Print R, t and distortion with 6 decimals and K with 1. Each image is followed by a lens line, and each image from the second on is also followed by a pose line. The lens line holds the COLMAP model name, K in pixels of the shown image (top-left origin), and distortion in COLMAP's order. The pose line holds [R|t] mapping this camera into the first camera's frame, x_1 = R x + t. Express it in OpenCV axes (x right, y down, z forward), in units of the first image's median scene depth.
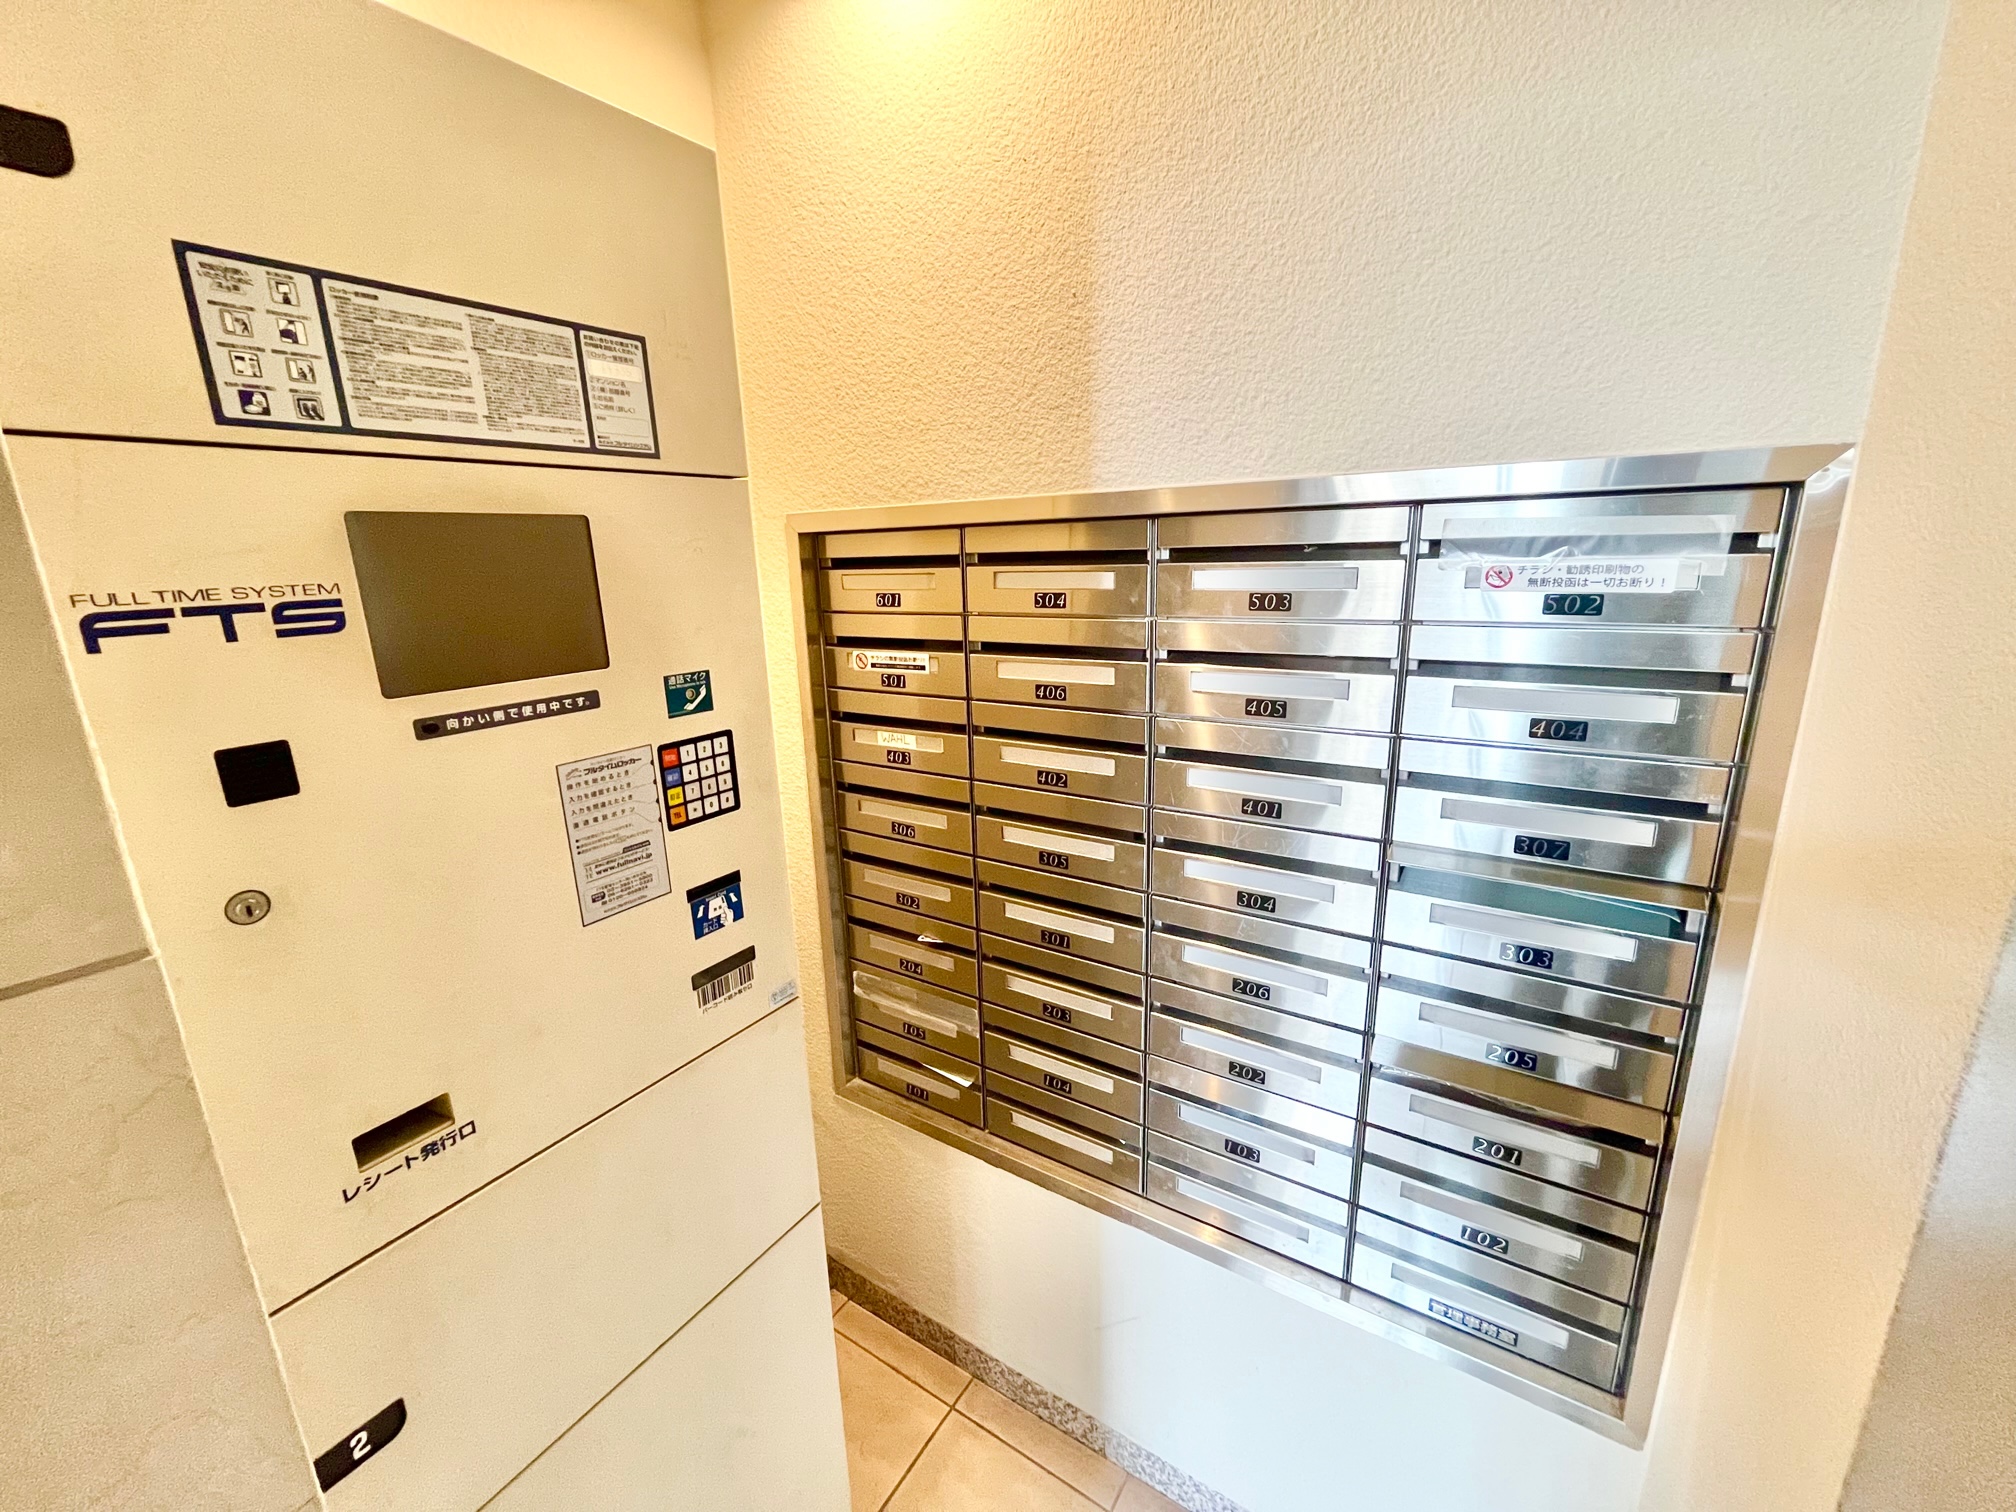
lens RADIAL K [[819.2, 0, 1002.9], [0, 819.2, 759.4], [0, 0, 1]] dist [-0.000629, -0.002230]
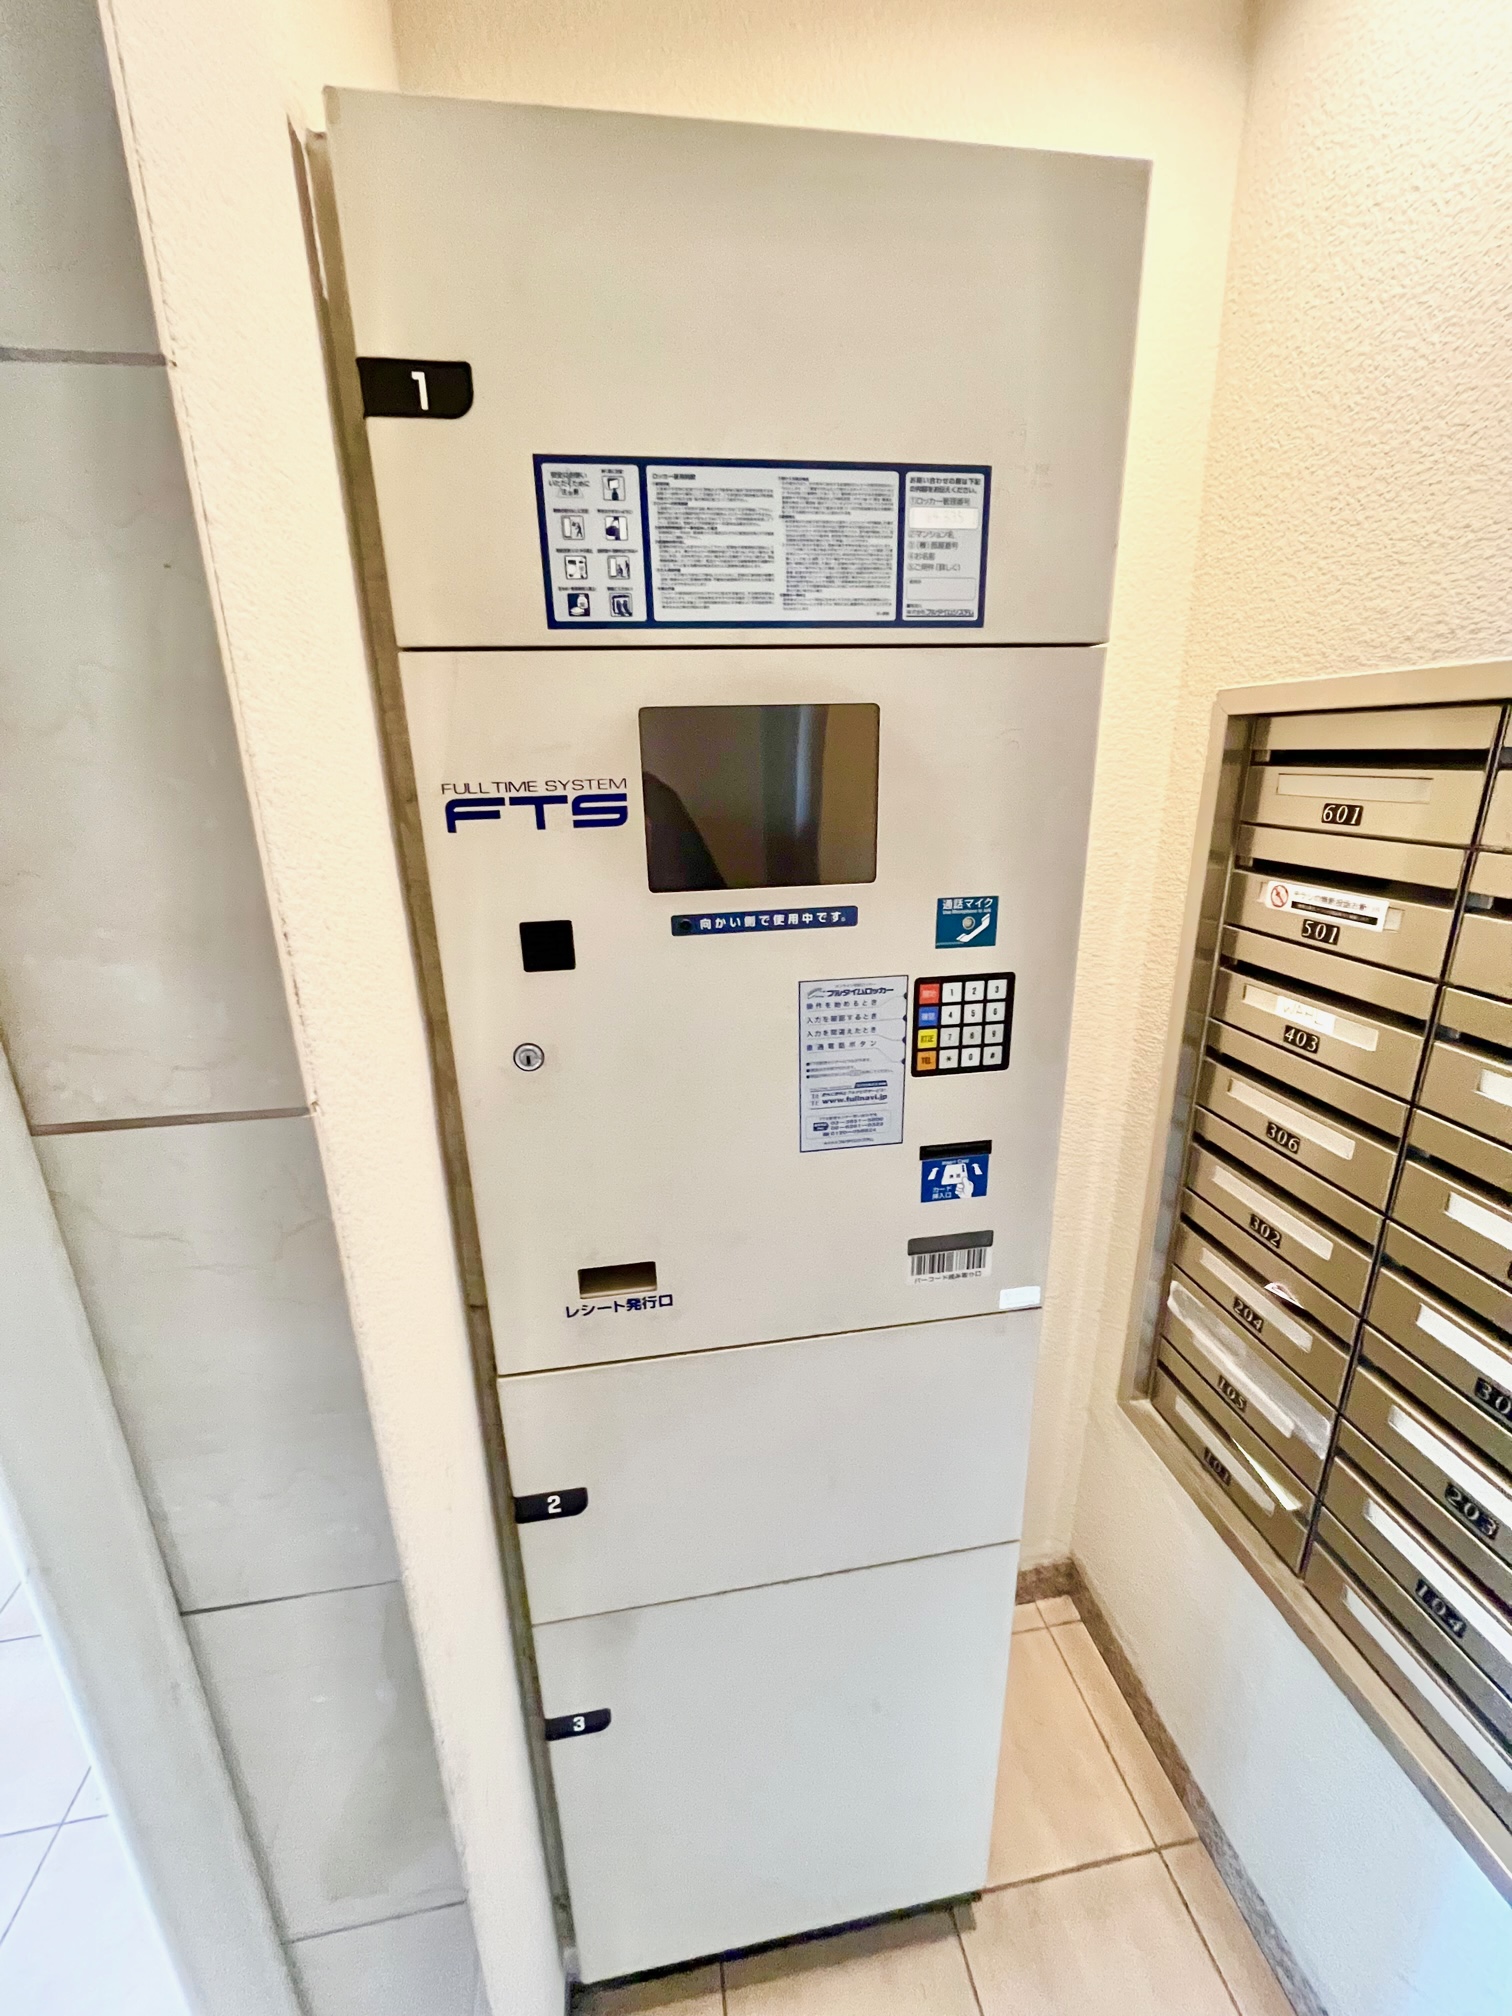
lens RADIAL K [[819.2, 0, 753.1], [0, 819.2, 1005.3], [0, 0, 1]] dist [-0.000629, -0.002230]
pose [[0.676682, 0.232081, -0.698741, 0.069768], [-0.179617, 0.972384, 0.149022, -0.090196], [0.714030, 0.024665, 0.699680, 0.298778]]
